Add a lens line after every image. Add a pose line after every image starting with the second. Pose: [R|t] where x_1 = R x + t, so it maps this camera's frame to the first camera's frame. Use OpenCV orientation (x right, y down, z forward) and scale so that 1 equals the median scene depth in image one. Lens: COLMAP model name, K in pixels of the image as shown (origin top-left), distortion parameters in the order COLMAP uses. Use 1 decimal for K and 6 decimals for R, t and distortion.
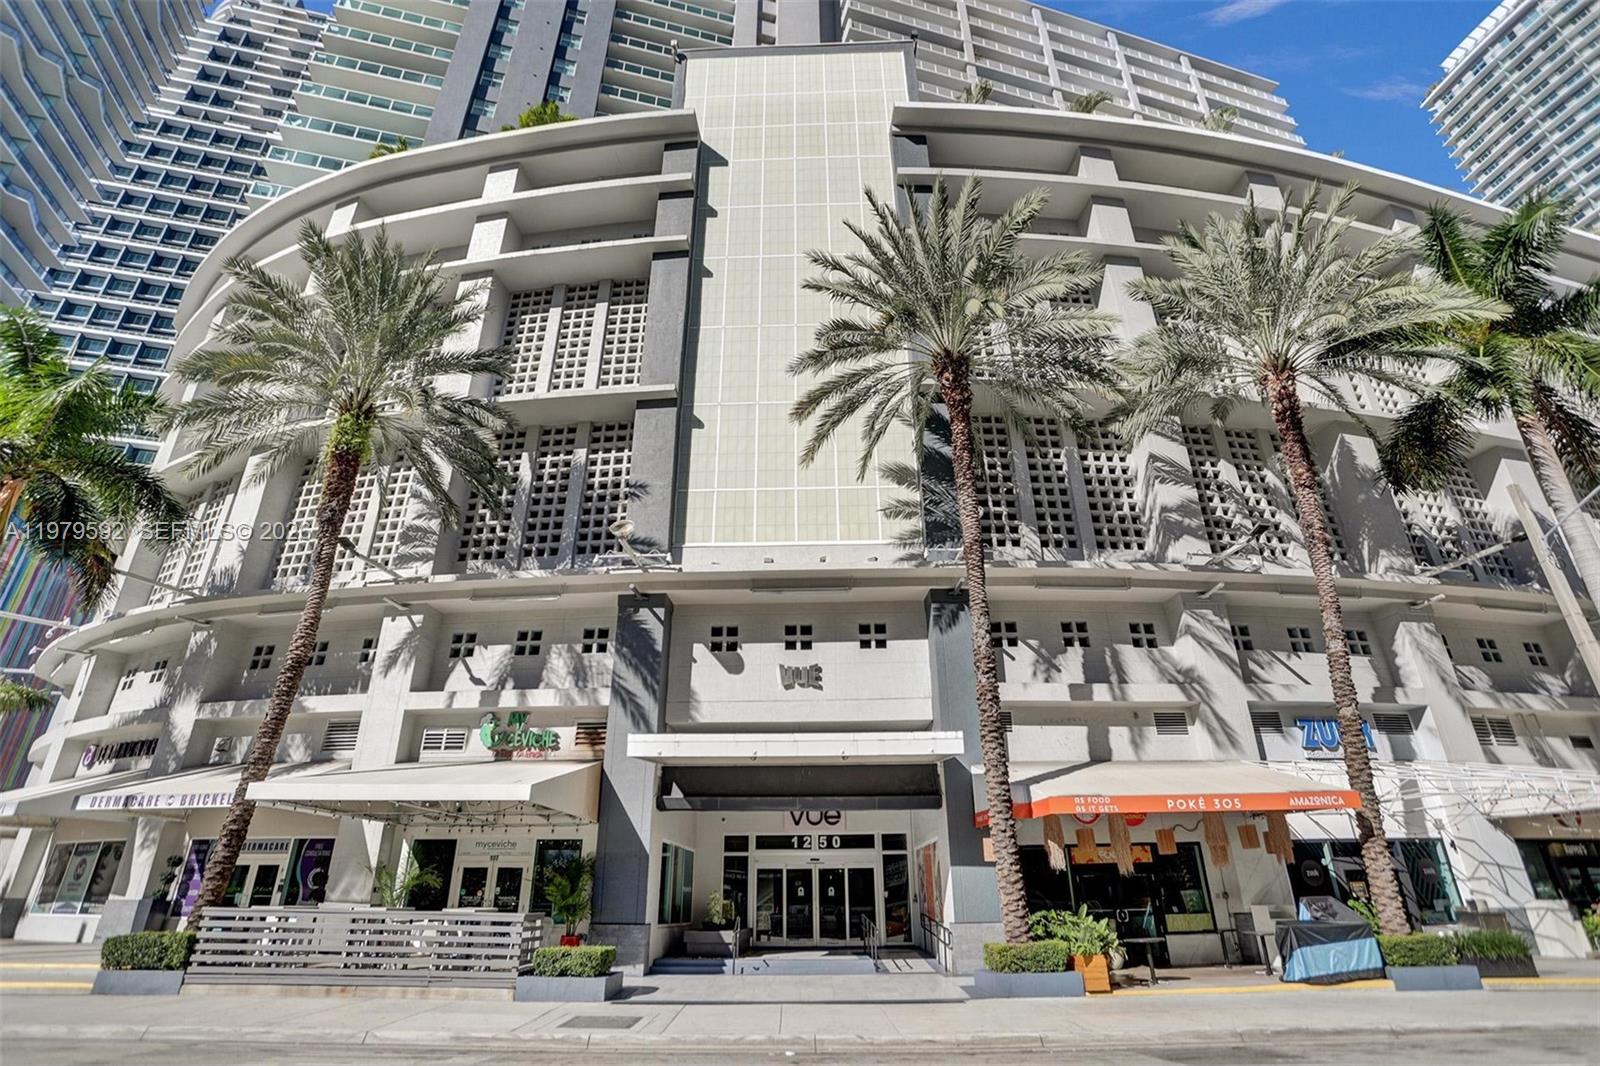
lens RADIAL K [[803.4, 0, 850.2], [0, 803.4, 518.1], [0, 0, 1]] dist [-0.071314, 0.032850]
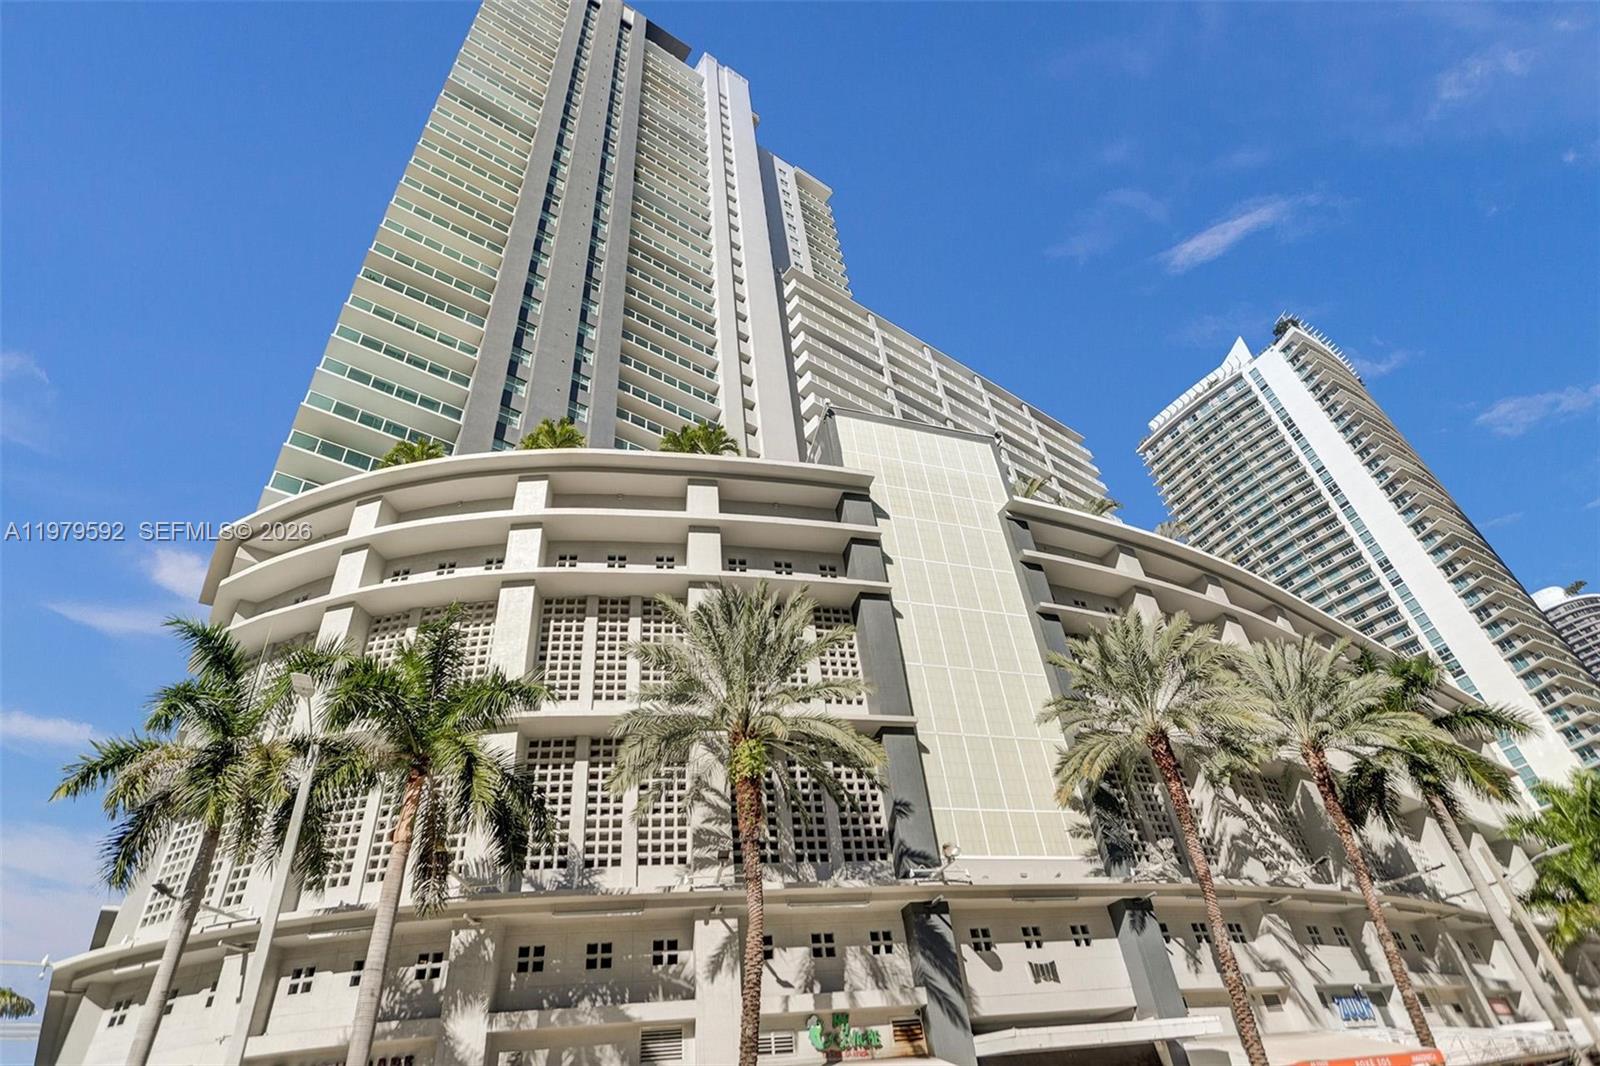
lens RADIAL K [[851.5, 0, 798.3], [0, 851.5, 520.1], [0, 0, 1]] dist [-0.068957, 0.039618]
pose [[0.933114, 0.158433, 0.322795, -0.927782], [-0.076552, 0.964649, -0.252175, -0.124928], [-0.351337, 0.210598, 0.912256, -0.212787]]
